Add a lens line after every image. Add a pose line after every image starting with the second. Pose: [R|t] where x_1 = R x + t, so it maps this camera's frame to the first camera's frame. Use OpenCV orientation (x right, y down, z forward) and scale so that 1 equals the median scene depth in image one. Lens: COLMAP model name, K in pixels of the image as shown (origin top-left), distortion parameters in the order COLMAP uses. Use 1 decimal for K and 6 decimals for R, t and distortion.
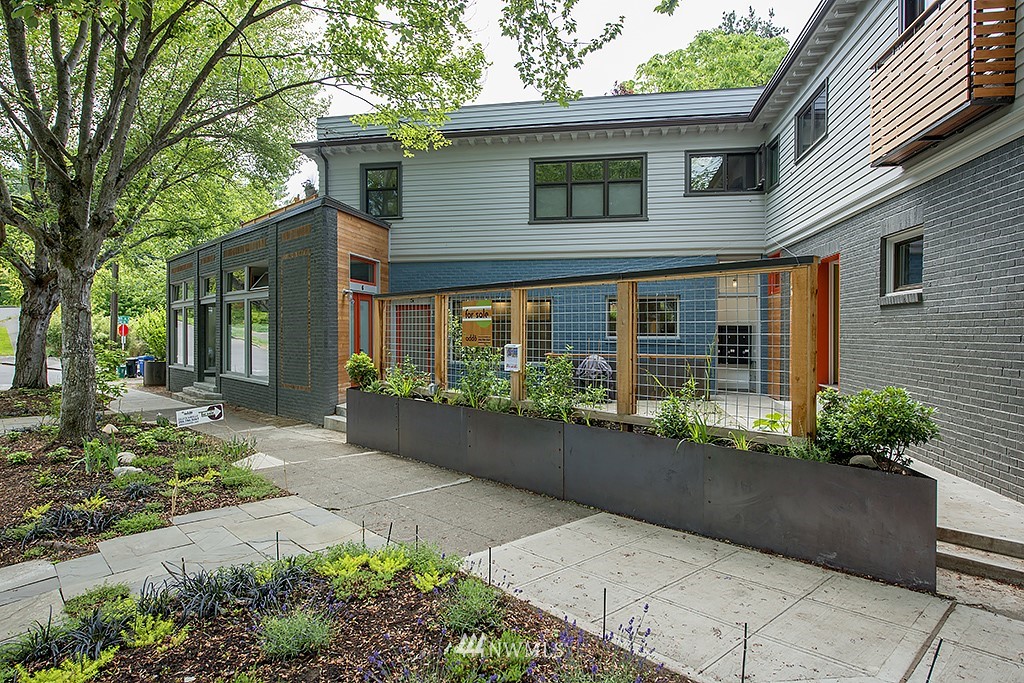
lens RADIAL K [[624.6, 0, 541.0], [0, 624.6, 340.3], [0, 0, 1]] dist [0.006101, 0.002224]
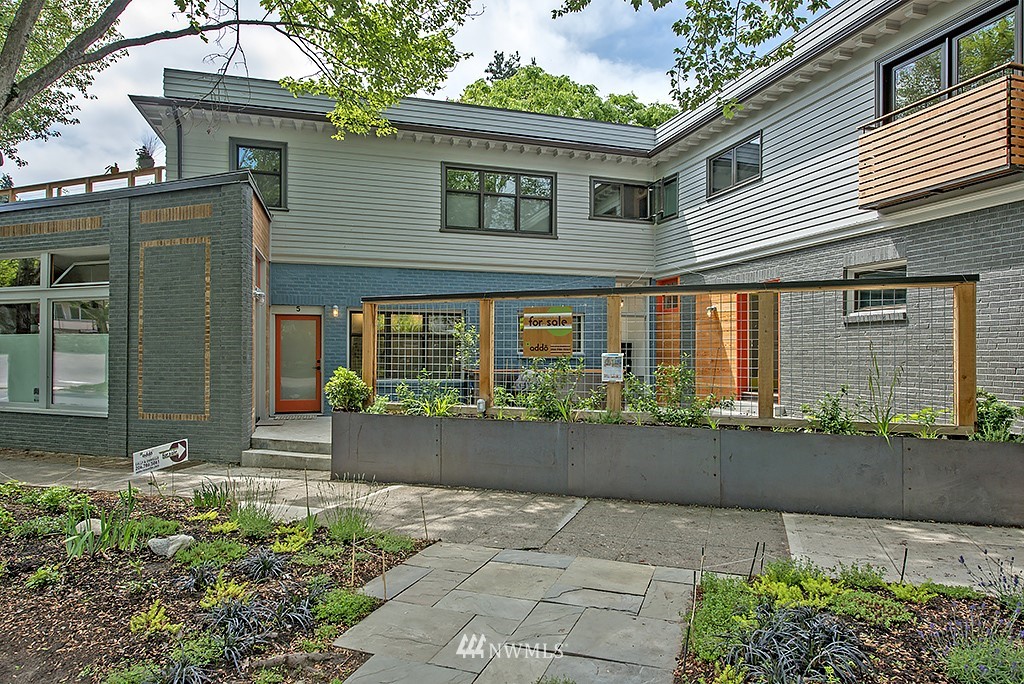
lens RADIAL K [[624.6, 0, 541.0], [0, 624.6, 340.8], [0, 0, 1]] dist [0.006101, 0.002224]
pose [[0.887363, 0.012369, 0.460906, -0.331530], [0.005244, 0.999305, -0.036914, 0.012440], [-0.461042, 0.035173, 0.886681, 0.118977]]
